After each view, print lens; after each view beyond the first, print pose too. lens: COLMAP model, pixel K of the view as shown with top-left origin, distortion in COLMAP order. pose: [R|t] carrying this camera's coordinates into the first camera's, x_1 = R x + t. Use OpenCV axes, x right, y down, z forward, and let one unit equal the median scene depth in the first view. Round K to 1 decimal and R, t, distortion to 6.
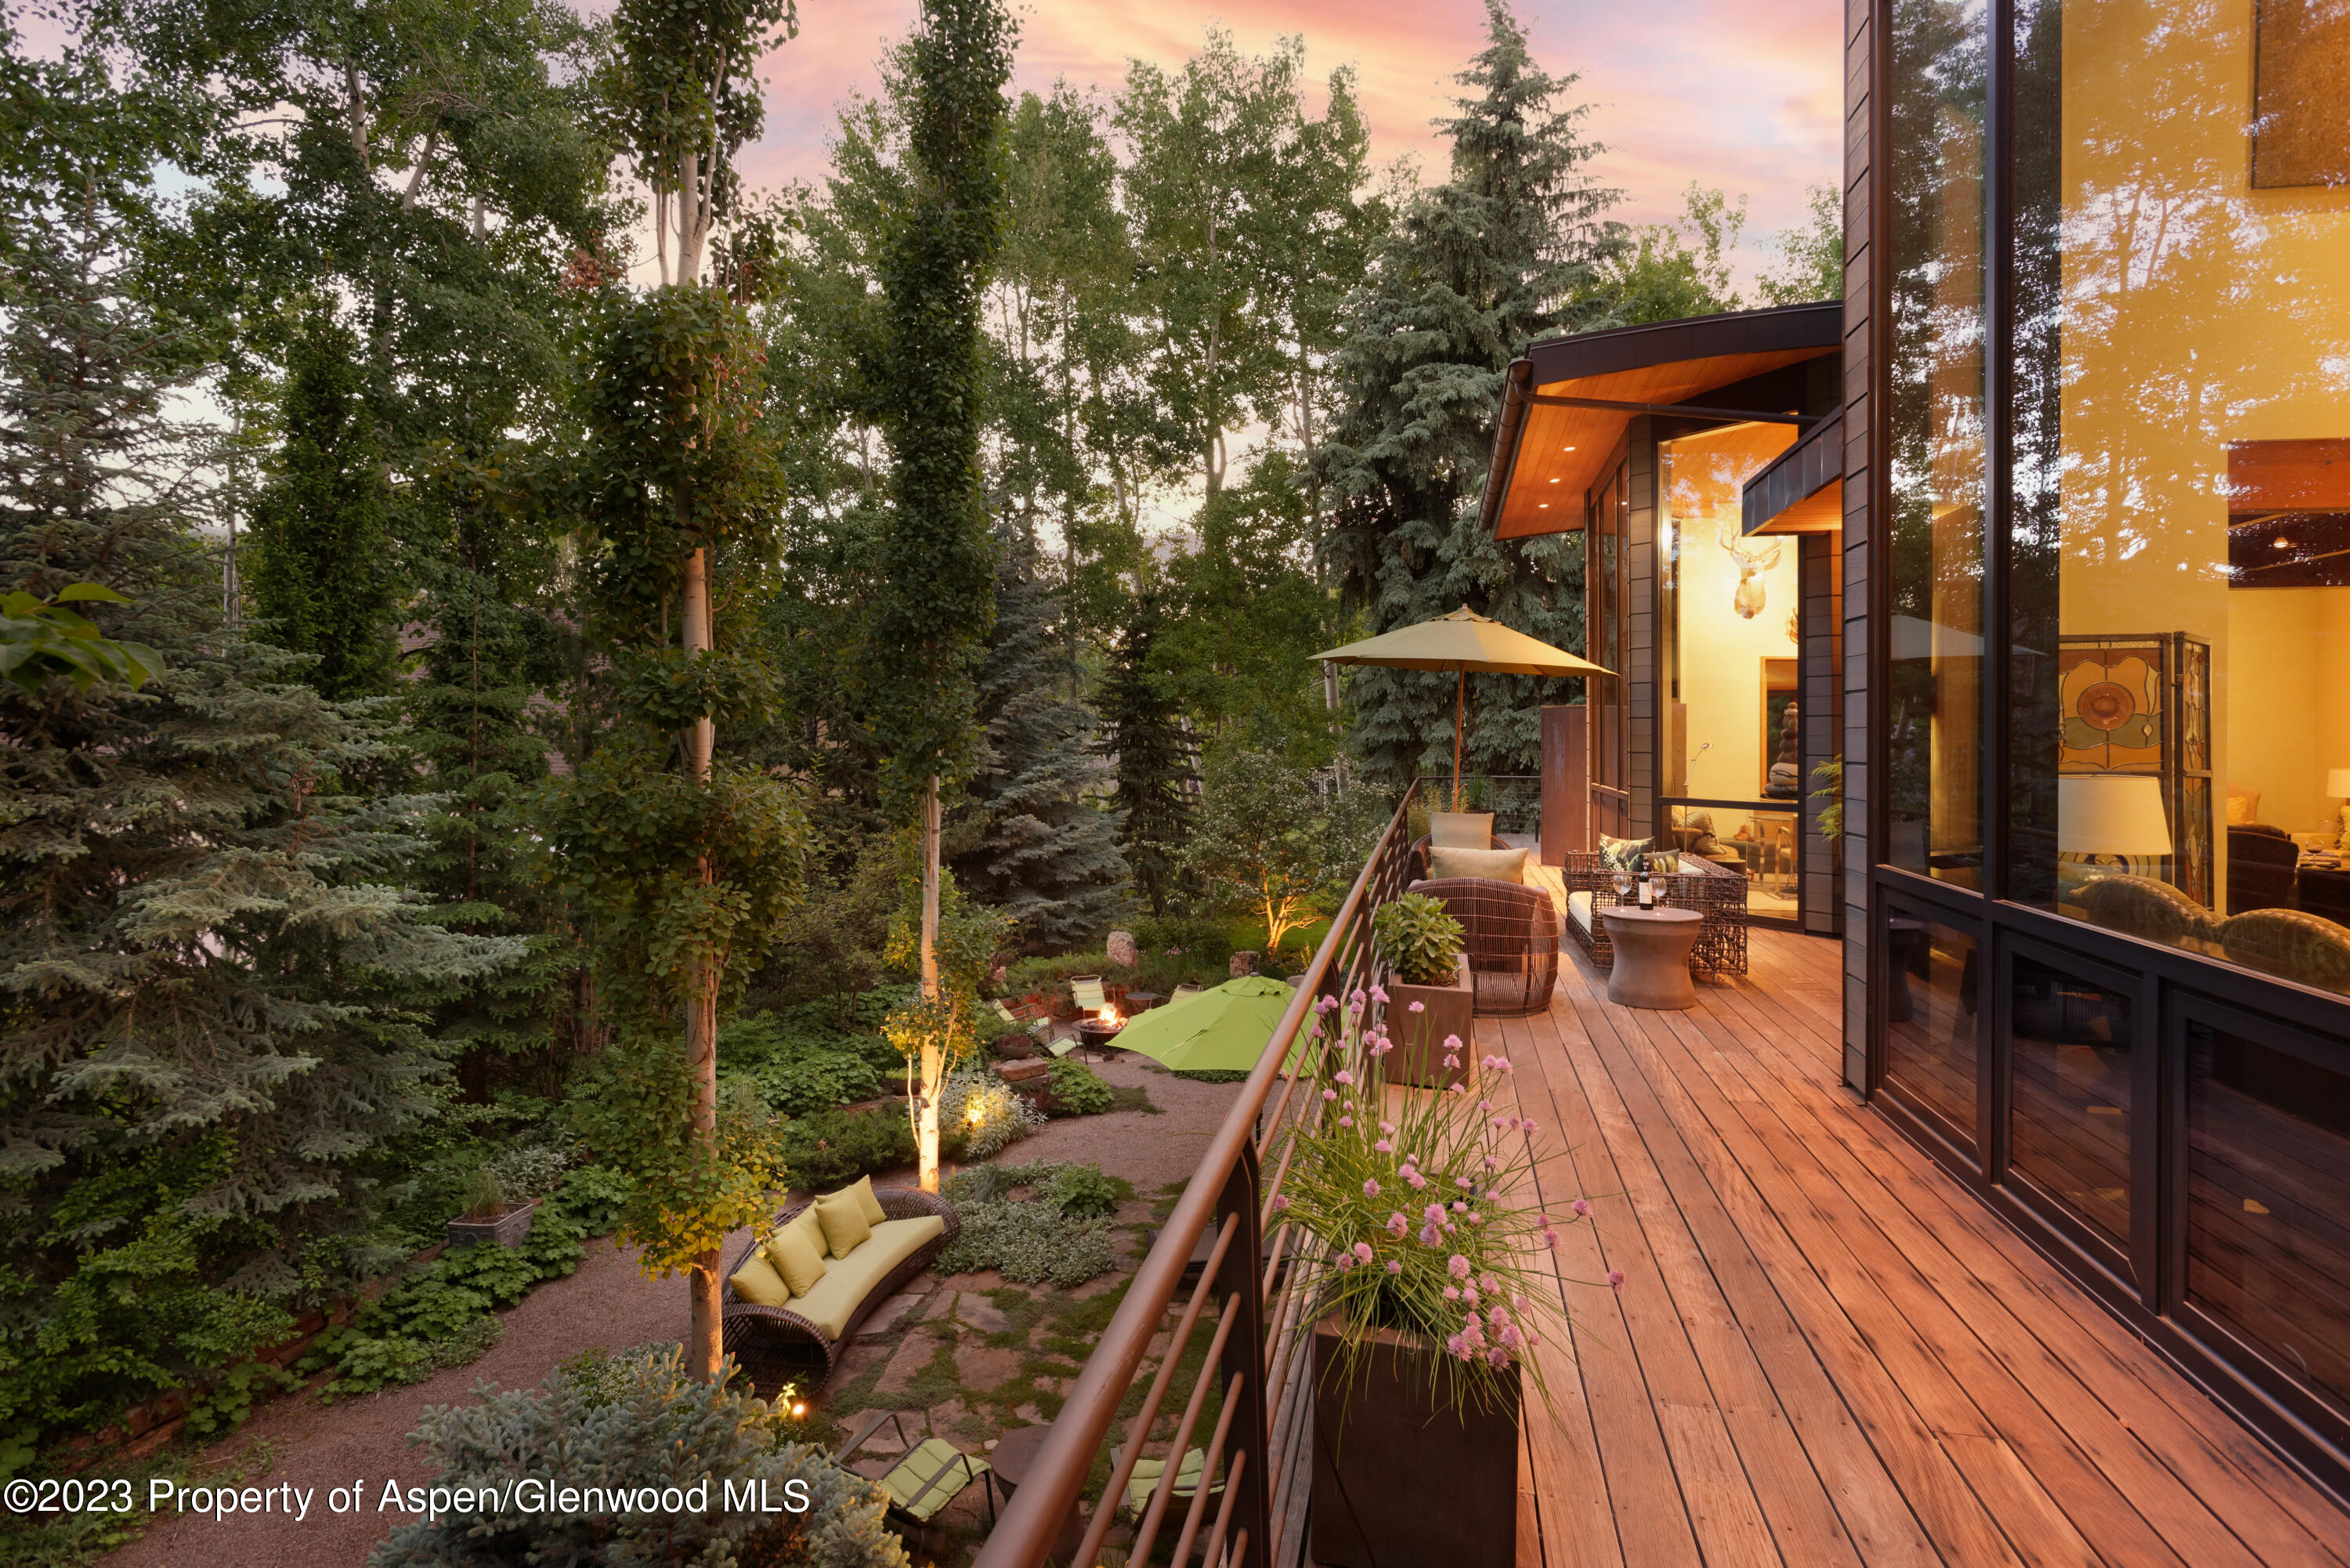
lens RADIAL K [[1171.9, 0, 1175.0], [0, 1171.9, 784.0], [0, 0, 1]] dist [-0.001921, 0.000025]
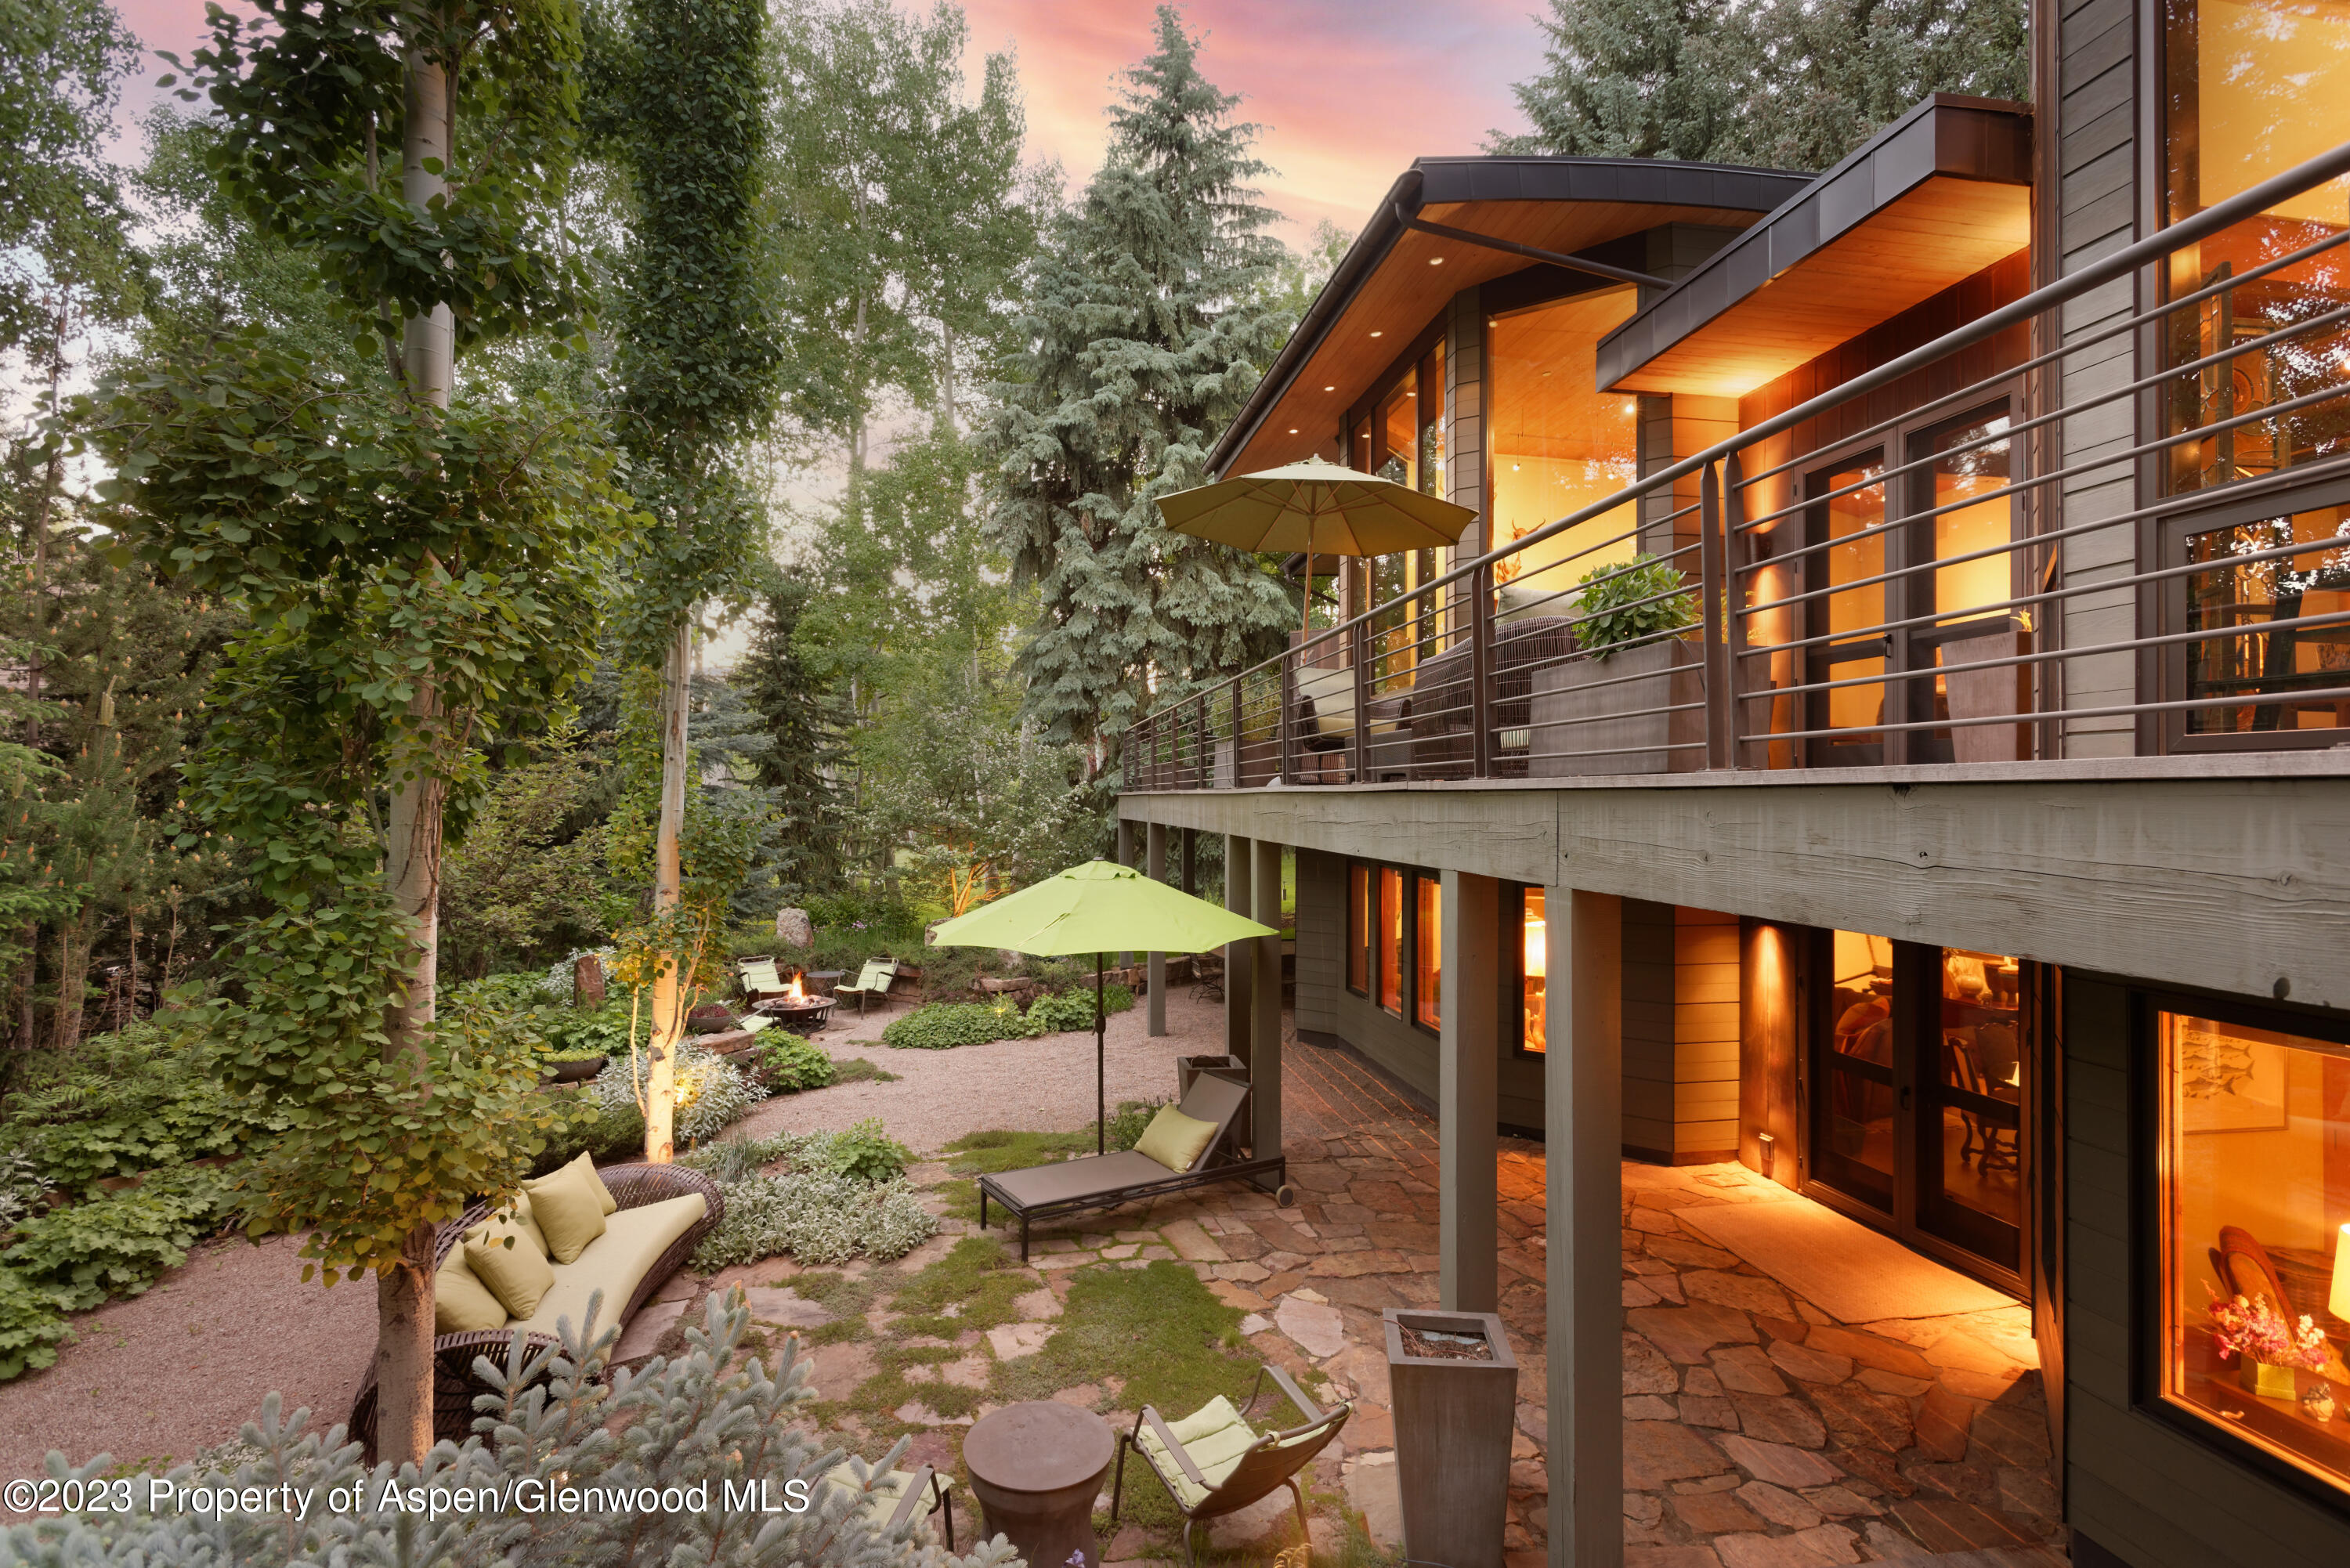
lens RADIAL K [[1099.5, 0, 1175.0], [0, 1099.5, 784.0], [0, 0, 1]] dist [-0.003216, -0.000457]
pose [[0.929262, 0.004194, 0.369398, -0.152211], [0.010555, 0.999226, -0.037899, 0.118793], [-0.369271, 0.039117, 0.928498, 0.200705]]
